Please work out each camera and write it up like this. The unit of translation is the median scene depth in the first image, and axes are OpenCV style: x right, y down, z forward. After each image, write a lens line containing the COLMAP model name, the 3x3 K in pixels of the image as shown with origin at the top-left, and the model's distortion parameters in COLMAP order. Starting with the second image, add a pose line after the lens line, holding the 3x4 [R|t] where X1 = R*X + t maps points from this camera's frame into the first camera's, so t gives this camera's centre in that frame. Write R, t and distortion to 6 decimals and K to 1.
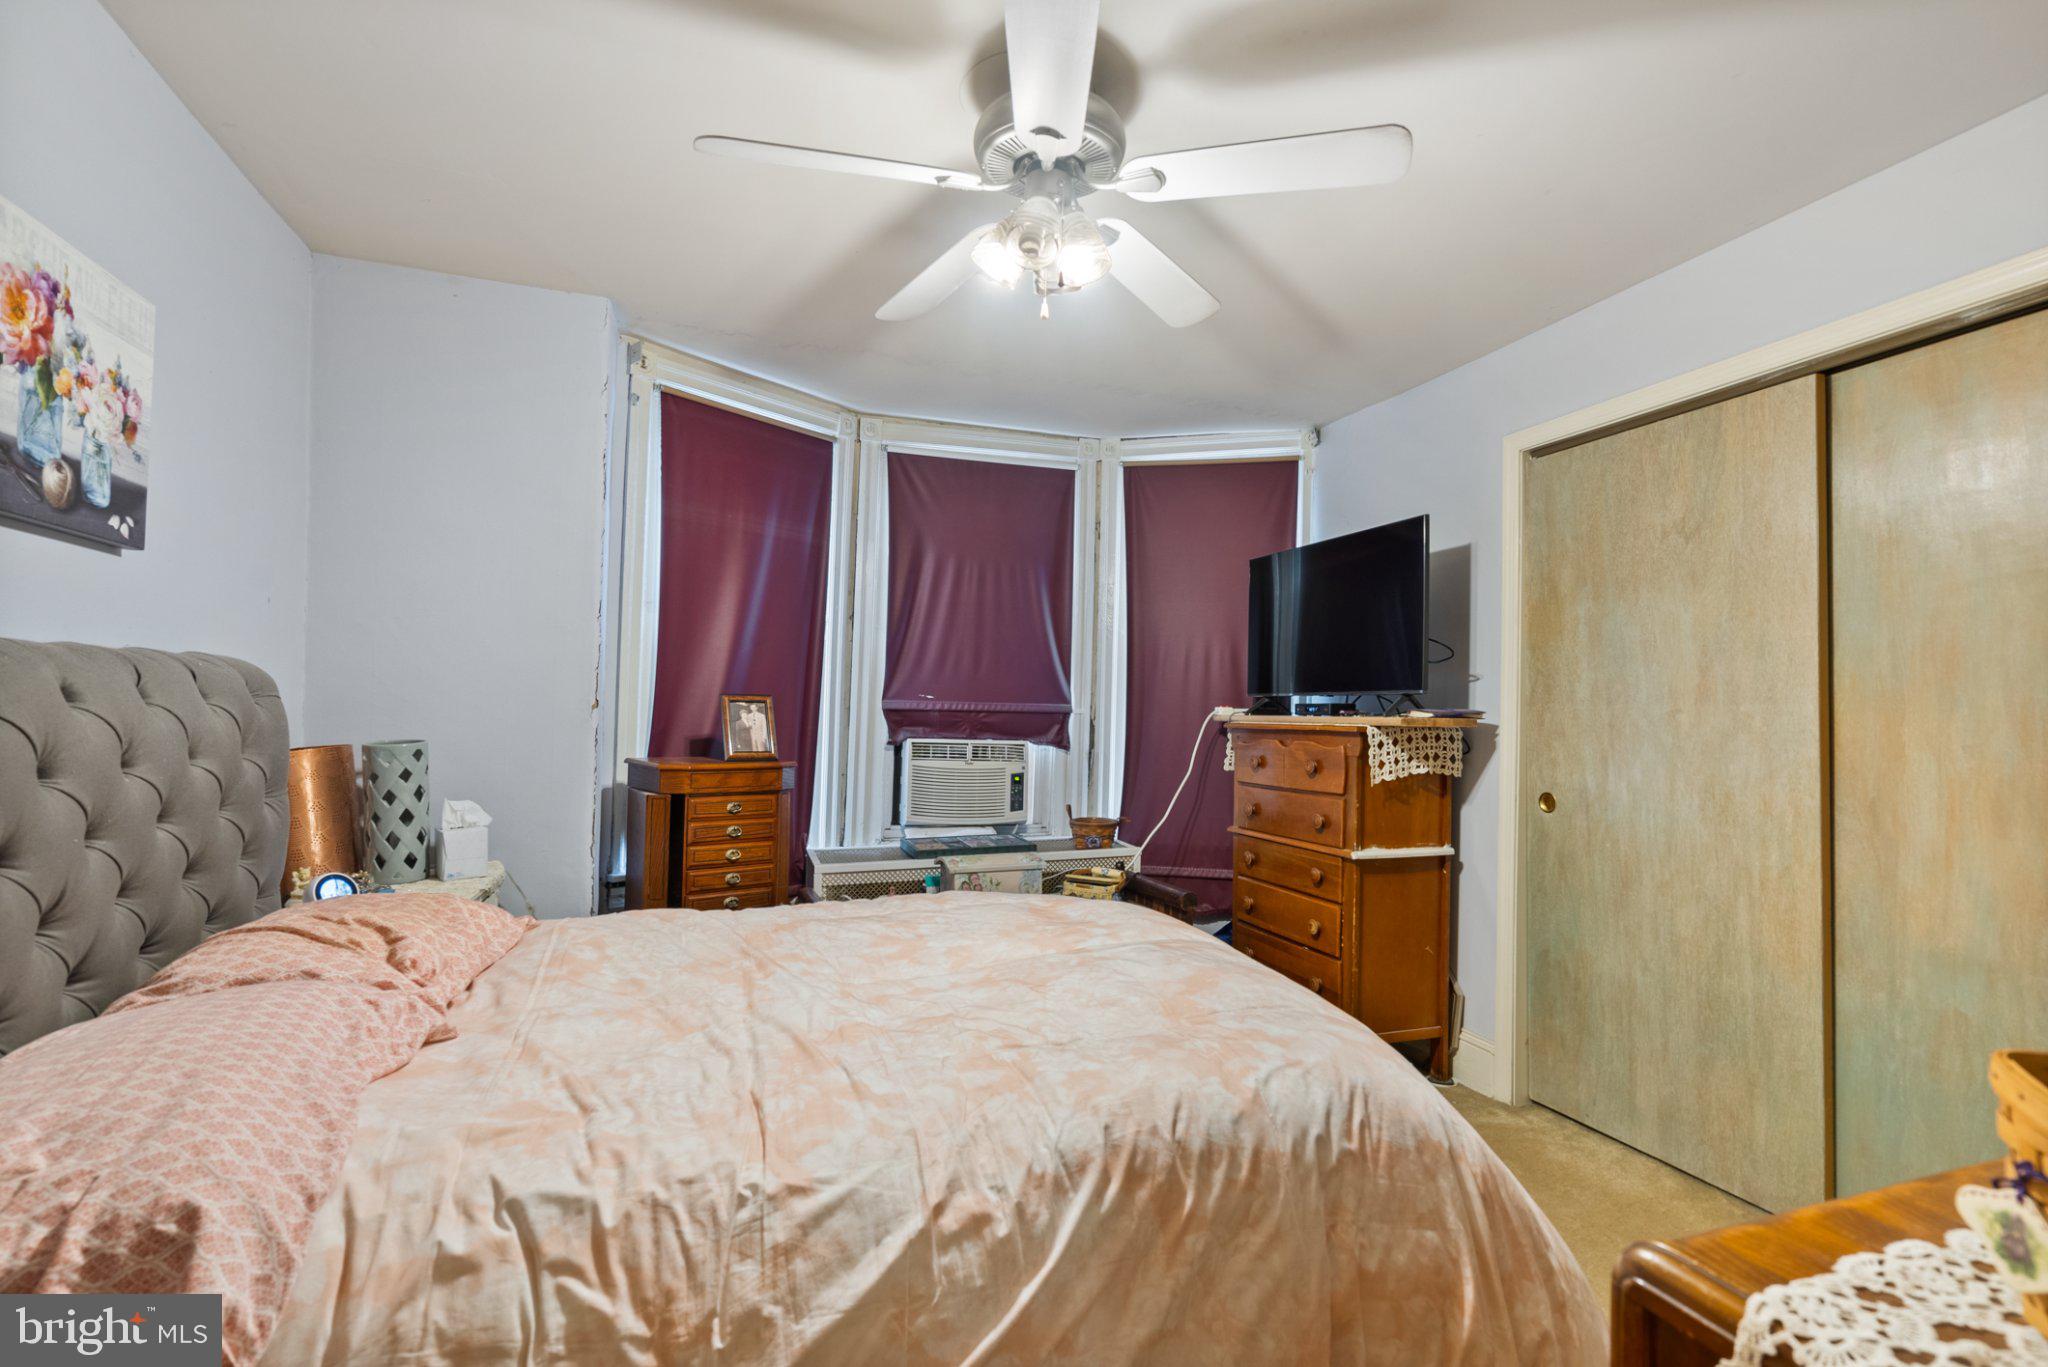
lens RADIAL K [[938.0, 0, 1022.2], [0, 938.0, 695.7], [0, 0, 1]] dist [-0.005917, 0.001304]
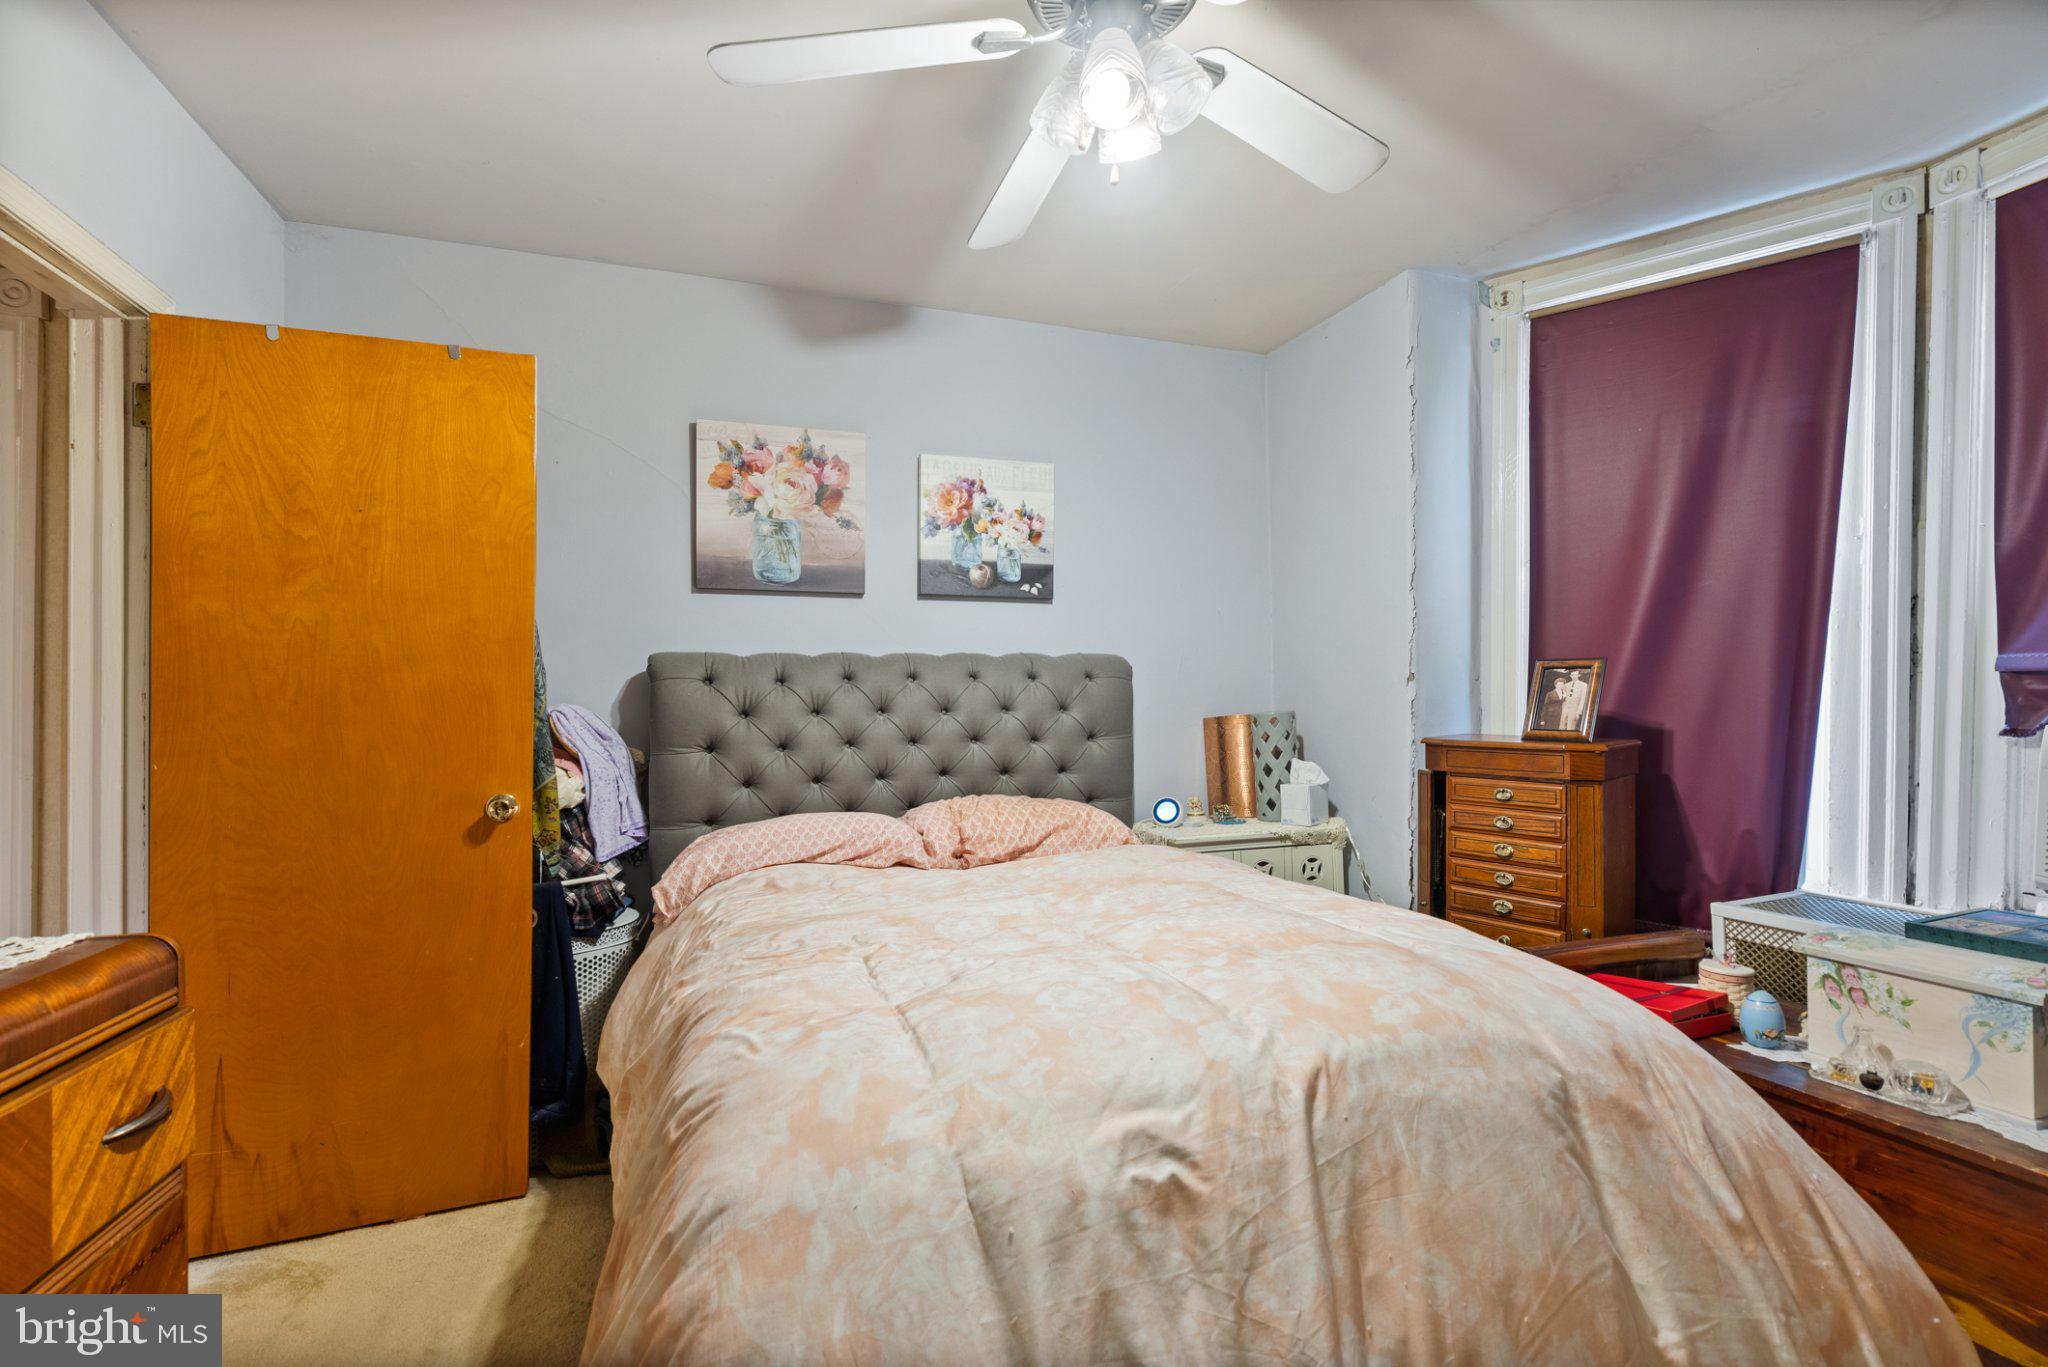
lens RADIAL K [[938.0, 0, 1022.2], [0, 938.0, 695.7], [0, 0, 1]] dist [-0.005917, 0.001304]
pose [[-0.015916, -0.020724, -0.999659, 0.651605], [0.015226, 0.999664, -0.020966, 0.051597], [0.999757, -0.015554, -0.015596, 0.708536]]
